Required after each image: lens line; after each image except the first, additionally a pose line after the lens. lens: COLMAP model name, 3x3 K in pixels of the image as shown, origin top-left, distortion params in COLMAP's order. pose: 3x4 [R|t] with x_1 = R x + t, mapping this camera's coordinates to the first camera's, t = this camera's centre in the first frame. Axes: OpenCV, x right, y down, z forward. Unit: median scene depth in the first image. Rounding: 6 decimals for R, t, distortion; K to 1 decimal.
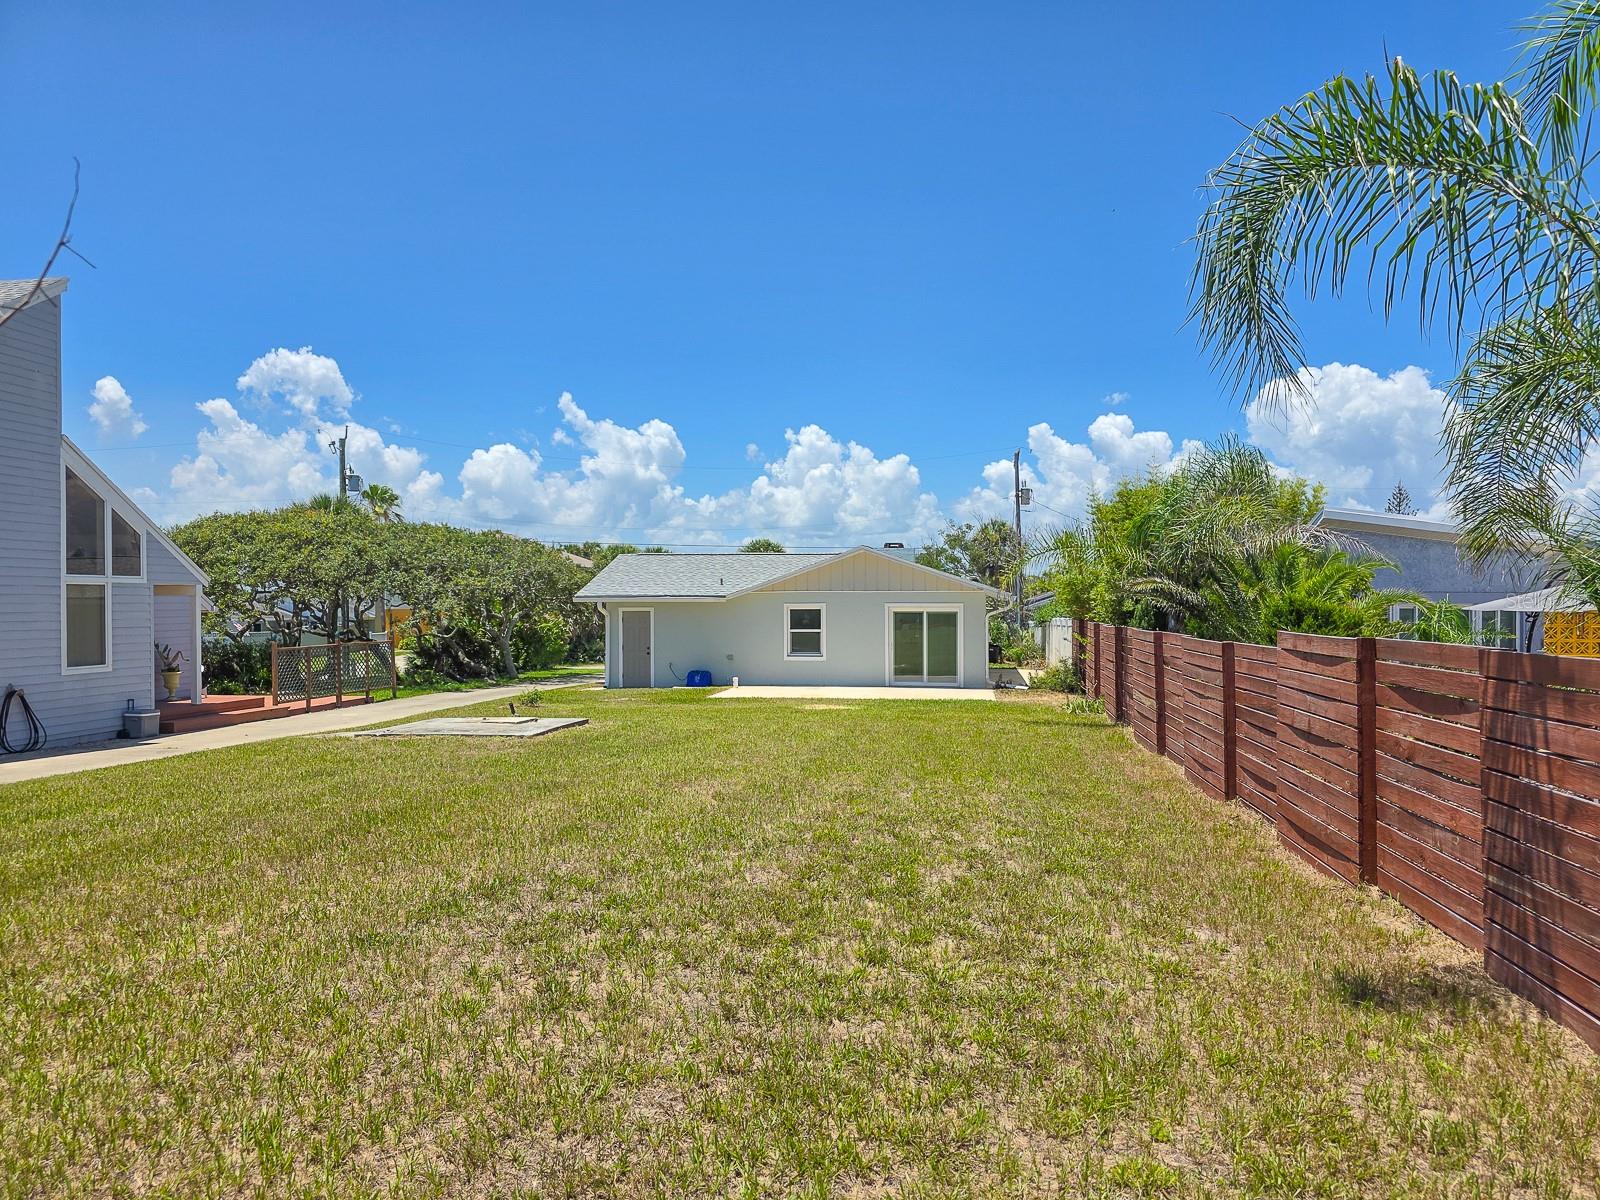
lens RADIAL K [[1073.9, 0, 801.6], [0, 1073.9, 608.8], [0, 0, 1]] dist [0.002015, 0.000110]
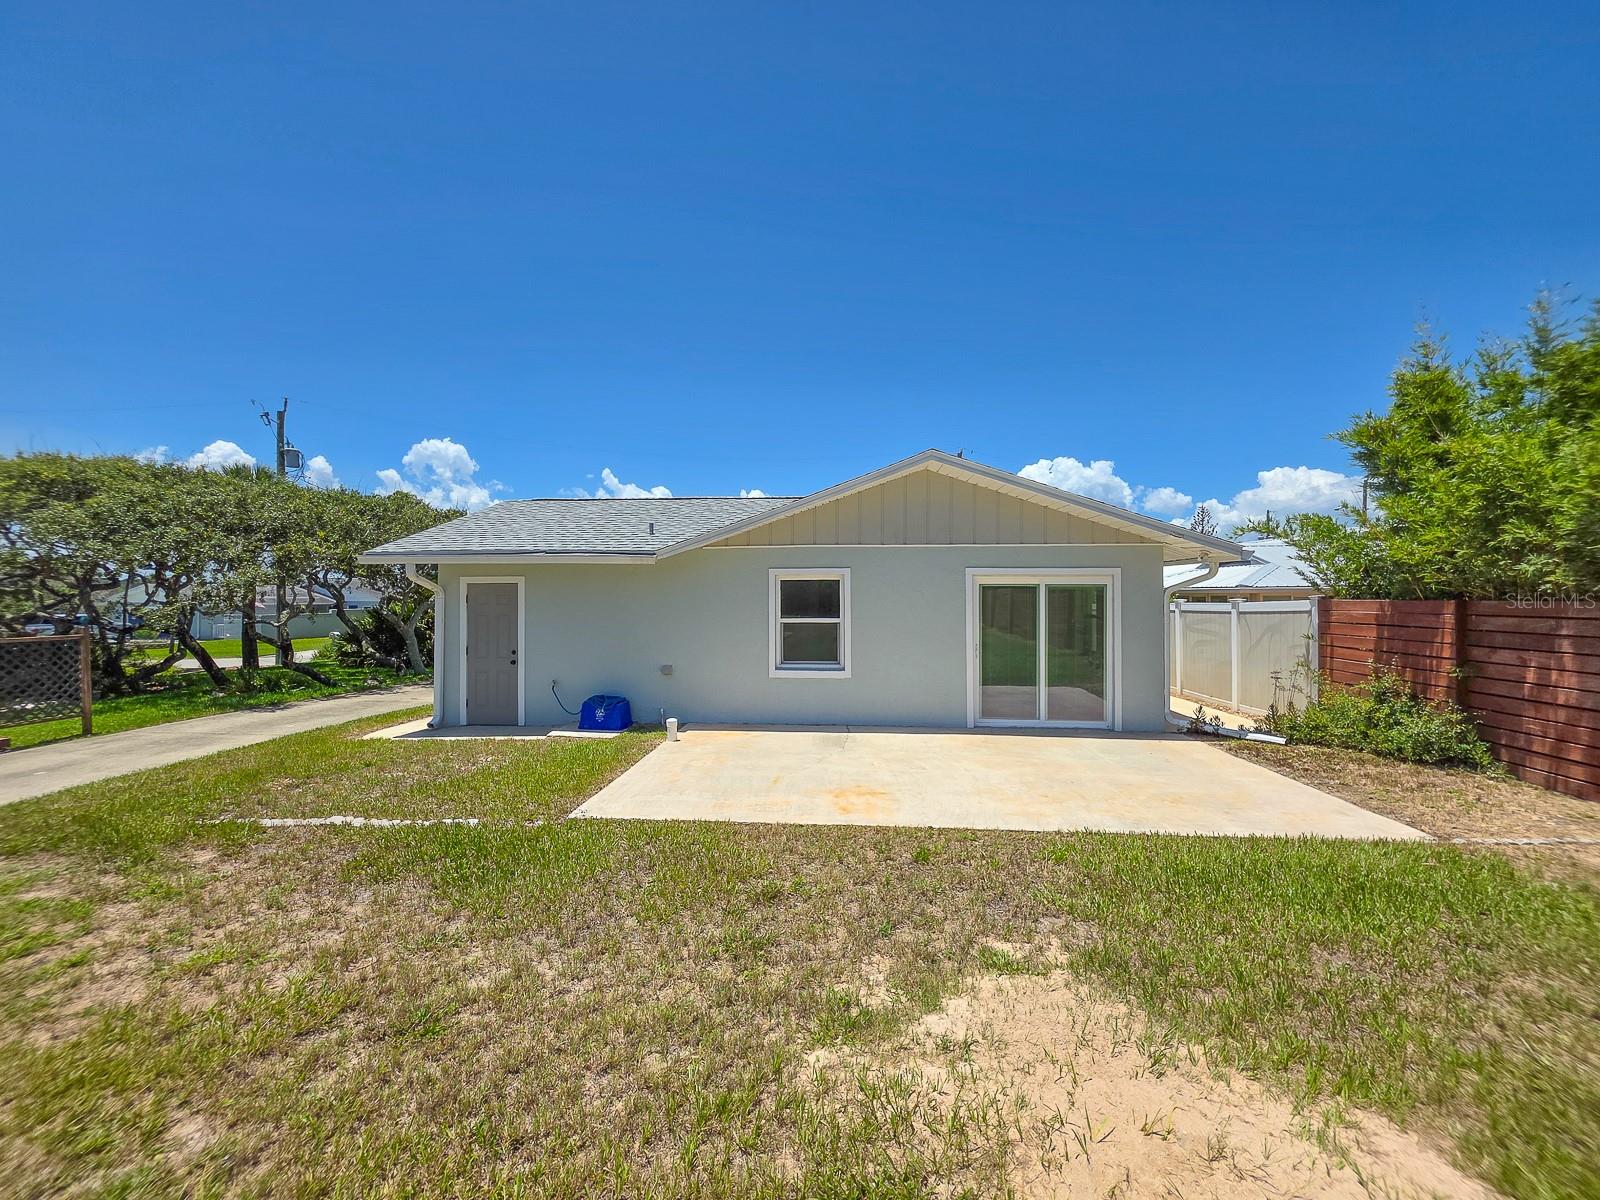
lens RADIAL K [[656.1, 0, 800.2], [0, 656.1, 599.9], [0, 0, 1]] dist [0.003645, -0.000193]
pose [[0.997157, 0.004473, 0.075219, -0.025397], [-0.004415, 0.999990, -0.000931, 0.010510], [-0.075222, 0.000597, 0.997167, 0.680649]]
